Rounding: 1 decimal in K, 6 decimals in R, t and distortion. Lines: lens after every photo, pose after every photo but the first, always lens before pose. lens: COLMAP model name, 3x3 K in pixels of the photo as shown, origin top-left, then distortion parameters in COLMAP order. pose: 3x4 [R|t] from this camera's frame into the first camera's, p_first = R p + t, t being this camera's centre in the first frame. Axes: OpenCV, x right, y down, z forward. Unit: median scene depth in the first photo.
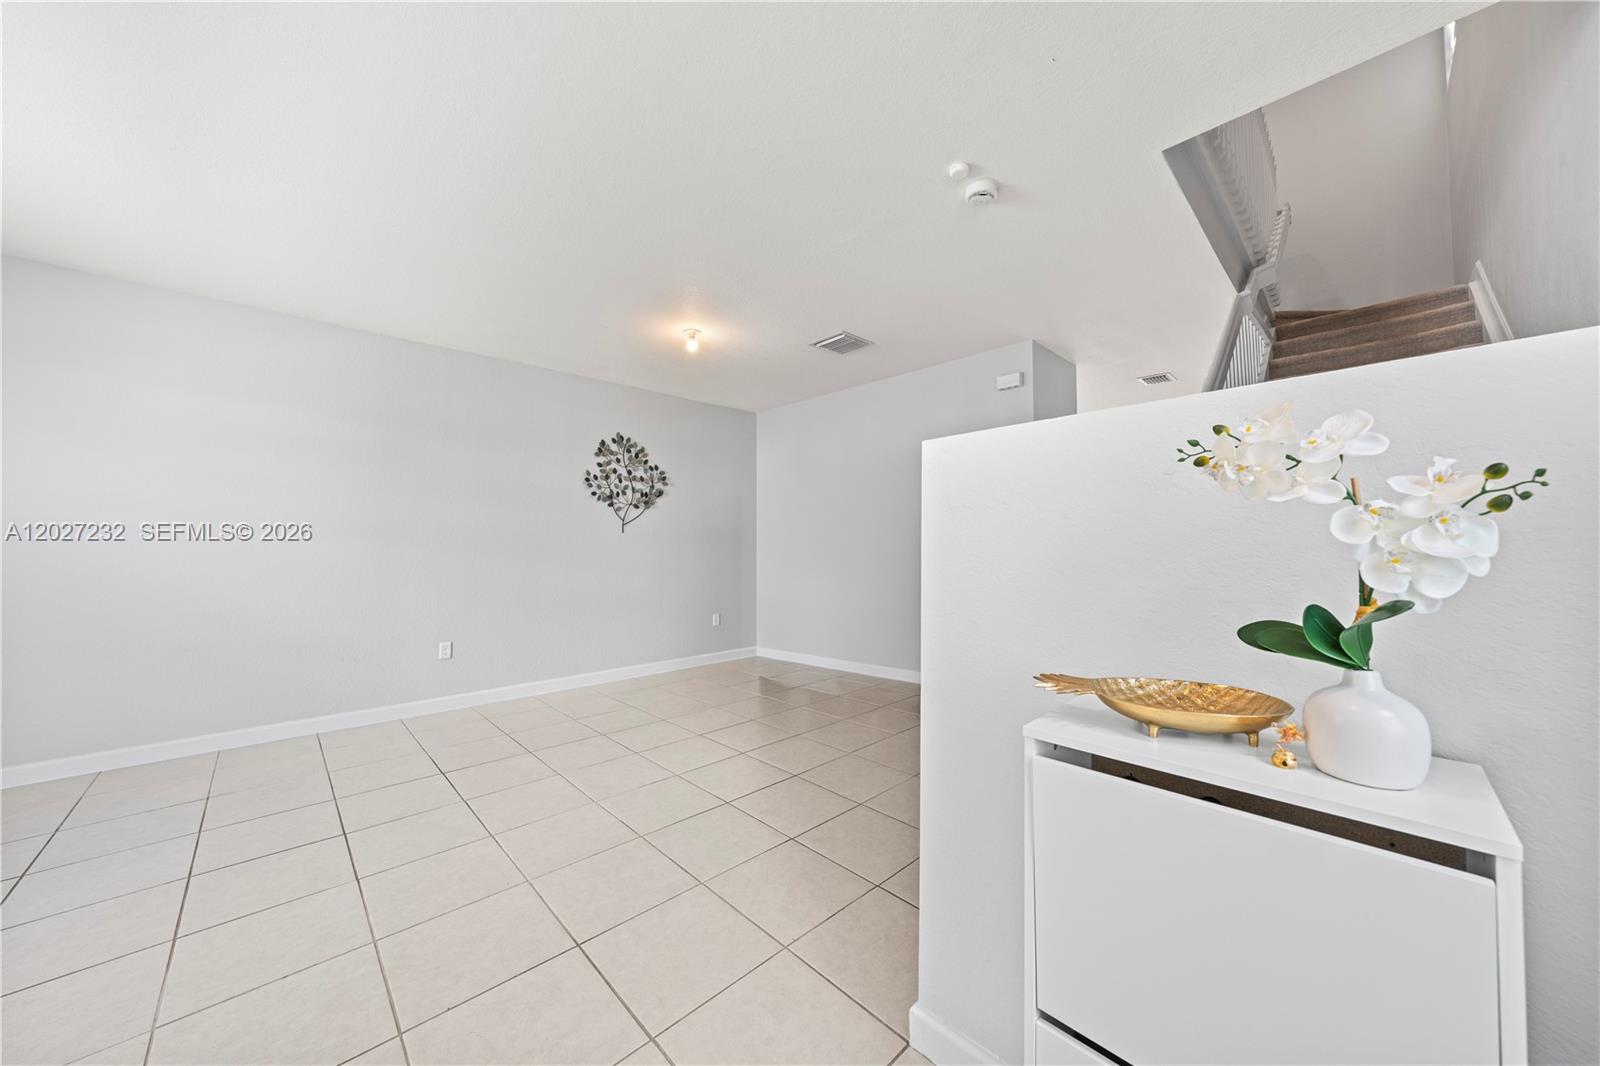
lens RADIAL K [[552.7, 0, 807.8], [0, 552.7, 541.6], [0, 0, 1]] dist [0.000570, -0.000019]
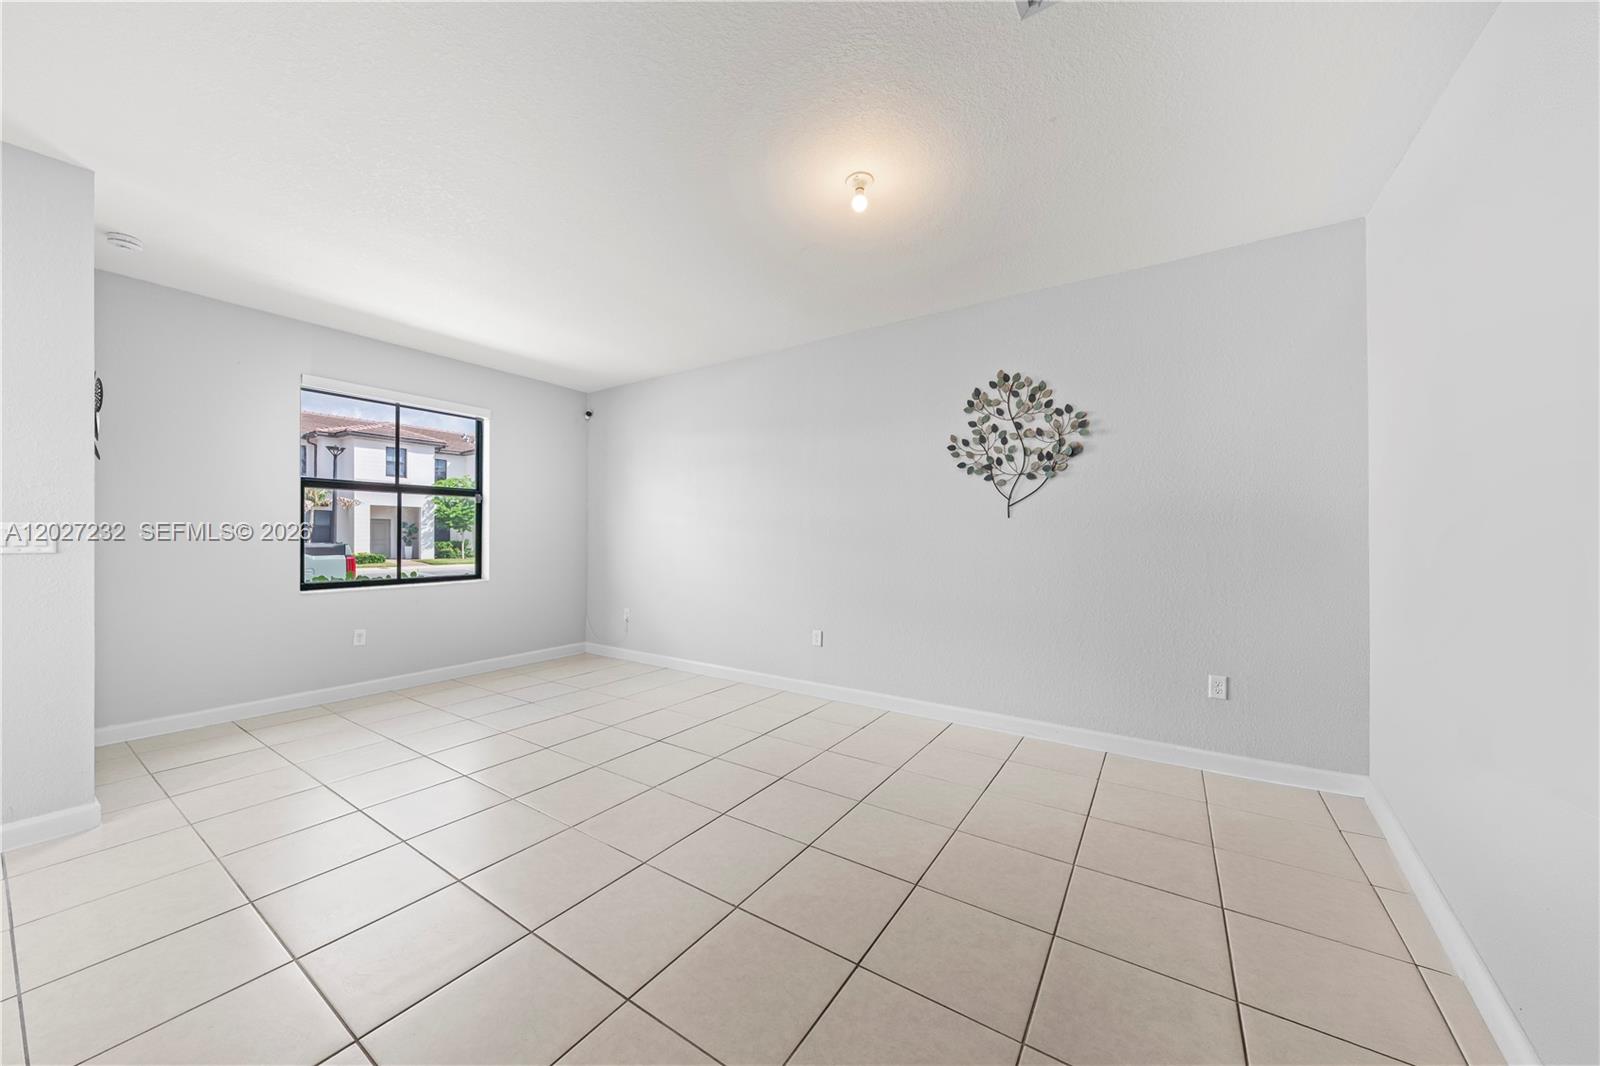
lens RADIAL K [[552.7, 0, 800.6], [0, 552.7, 540.4], [0, 0, 1]] dist [0.000570, -0.000019]
pose [[0.210211, 0.009335, -0.977611, 0.271608], [0.000794, 0.999952, 0.009719, 0.005039], [0.977656, -0.002820, 0.210194, 0.609168]]
